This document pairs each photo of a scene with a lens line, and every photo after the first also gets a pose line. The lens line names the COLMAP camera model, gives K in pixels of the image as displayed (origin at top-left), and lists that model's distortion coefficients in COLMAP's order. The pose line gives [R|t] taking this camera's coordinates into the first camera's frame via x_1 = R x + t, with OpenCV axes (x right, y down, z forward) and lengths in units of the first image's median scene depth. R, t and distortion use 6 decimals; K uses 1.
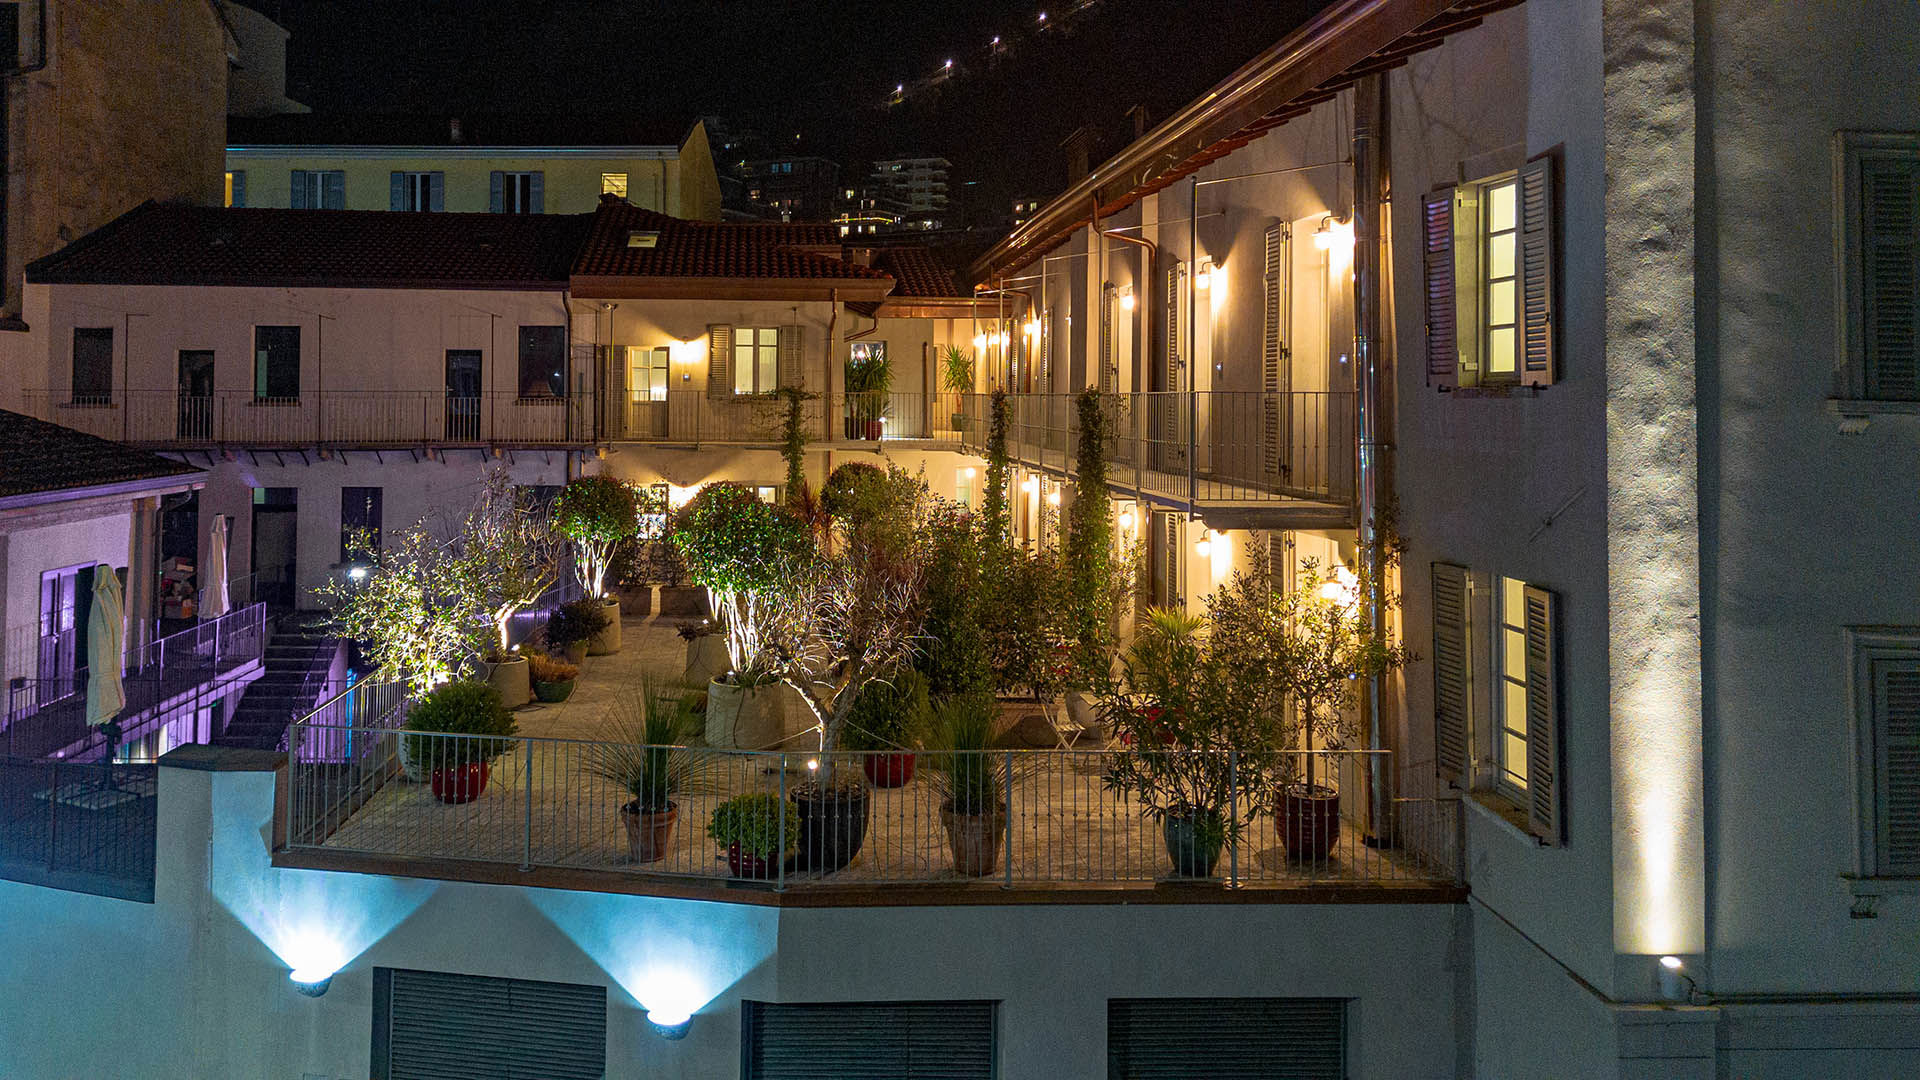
lens RADIAL K [[1391.2, 0, 823.3], [0, 1391.2, 377.8], [0, 0, 1]] dist [0.047632, -0.024627]
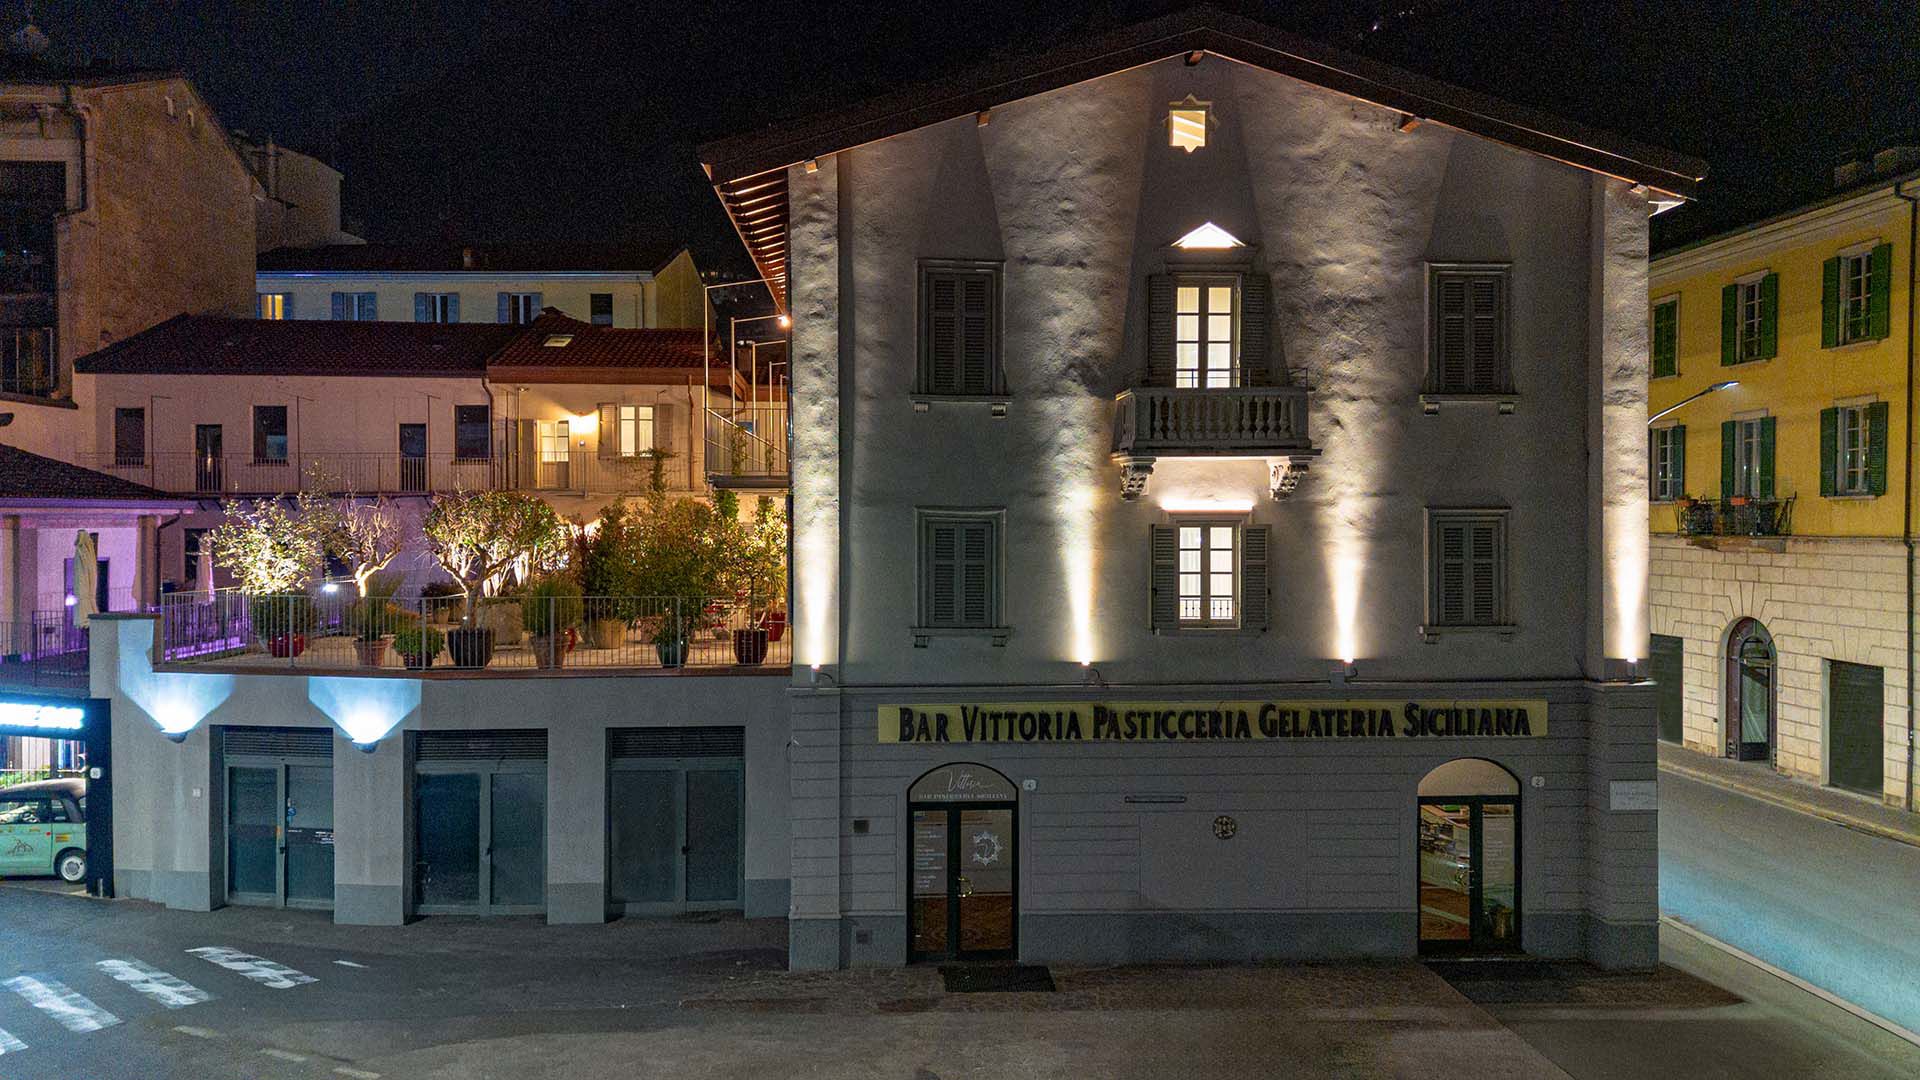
lens RADIAL K [[1299.4, 0, 959.7], [0, 1299.4, 552.8], [0, 0, 1]] dist [0.069983, -0.074298]
pose [[0.999677, -0.007541, 0.024263, 0.519688], [0.006437, 0.998955, 0.045240, 0.111482], [-0.024578, -0.045069, 0.998681, -0.605171]]
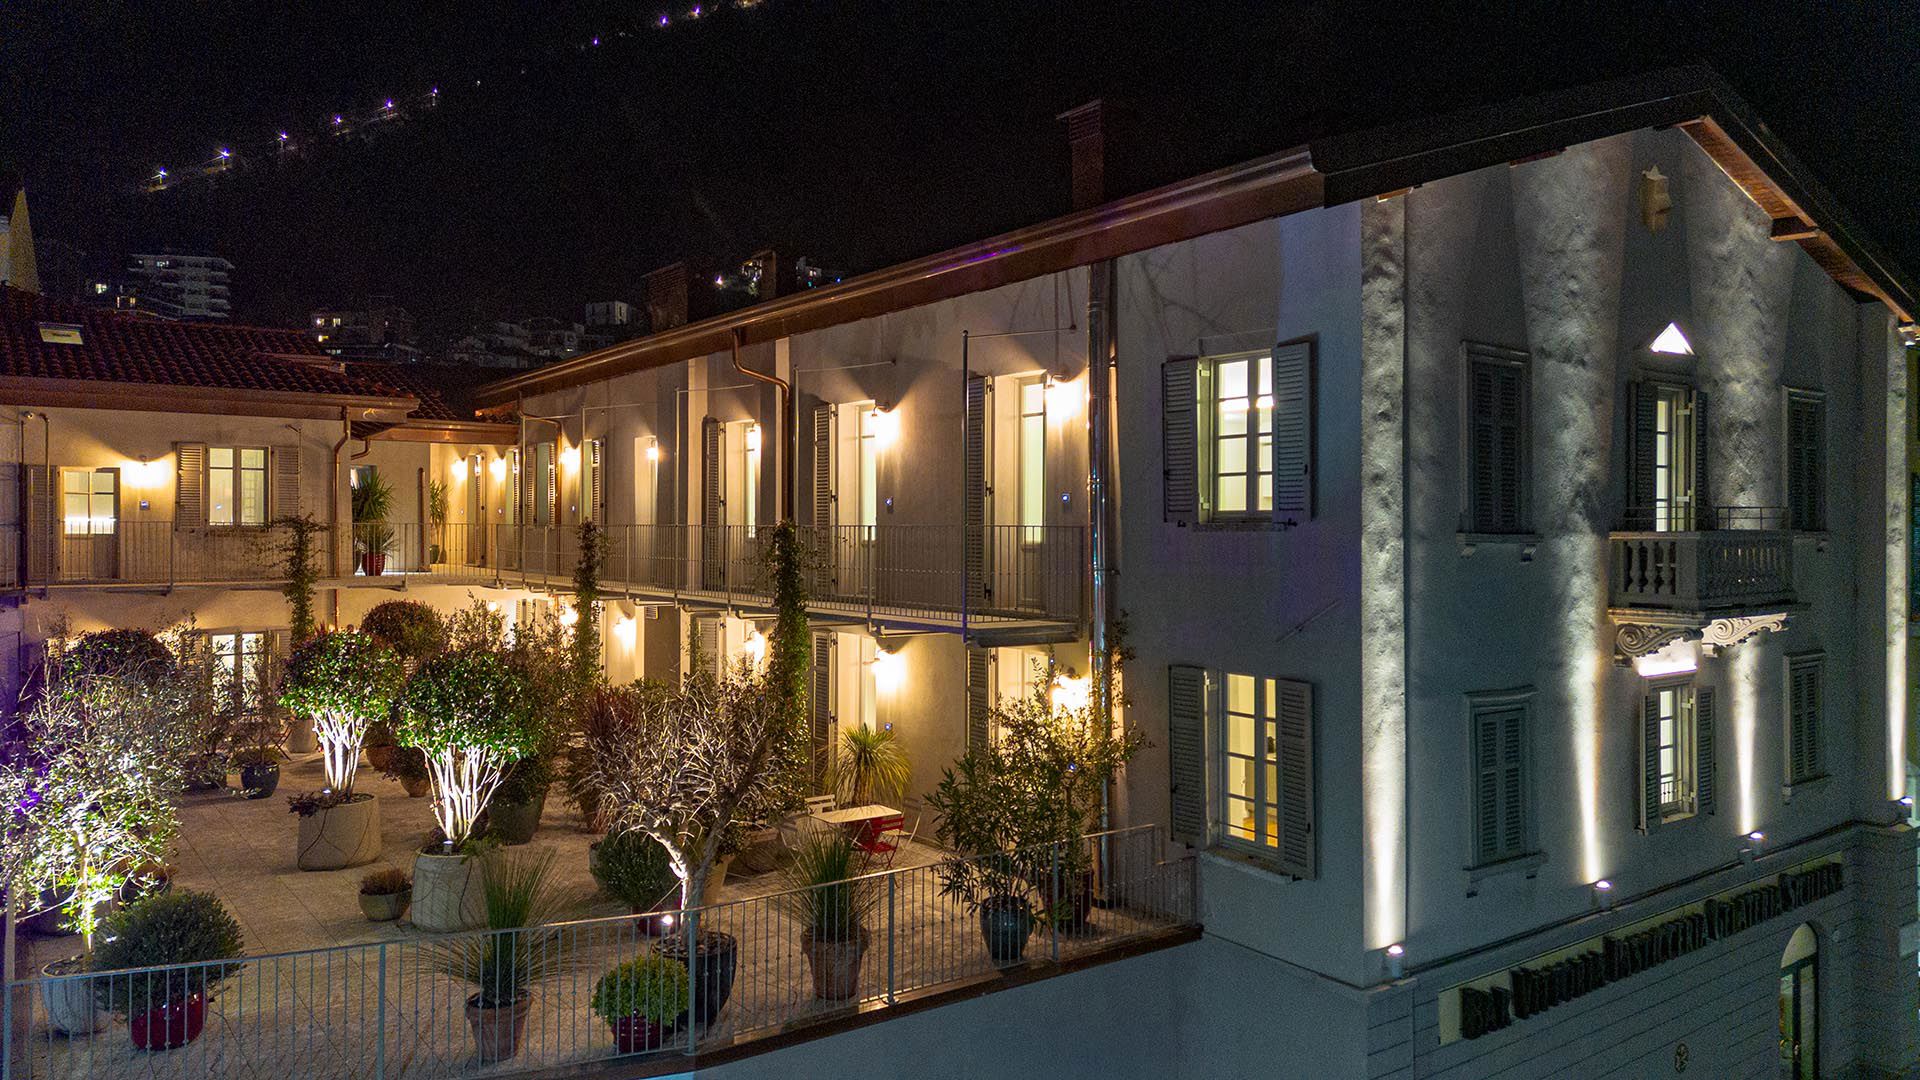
lens RADIAL K [[1332.3, 0, 960.0], [0, 1332.3, 540.0], [0, 0, 1]] dist [0.081328, -0.083329]
pose [[0.827635, -0.007920, 0.561211, -0.315193], [-0.006570, 0.999695, 0.023796, -0.003933], [-0.561228, -0.023382, 0.827331, 0.123178]]
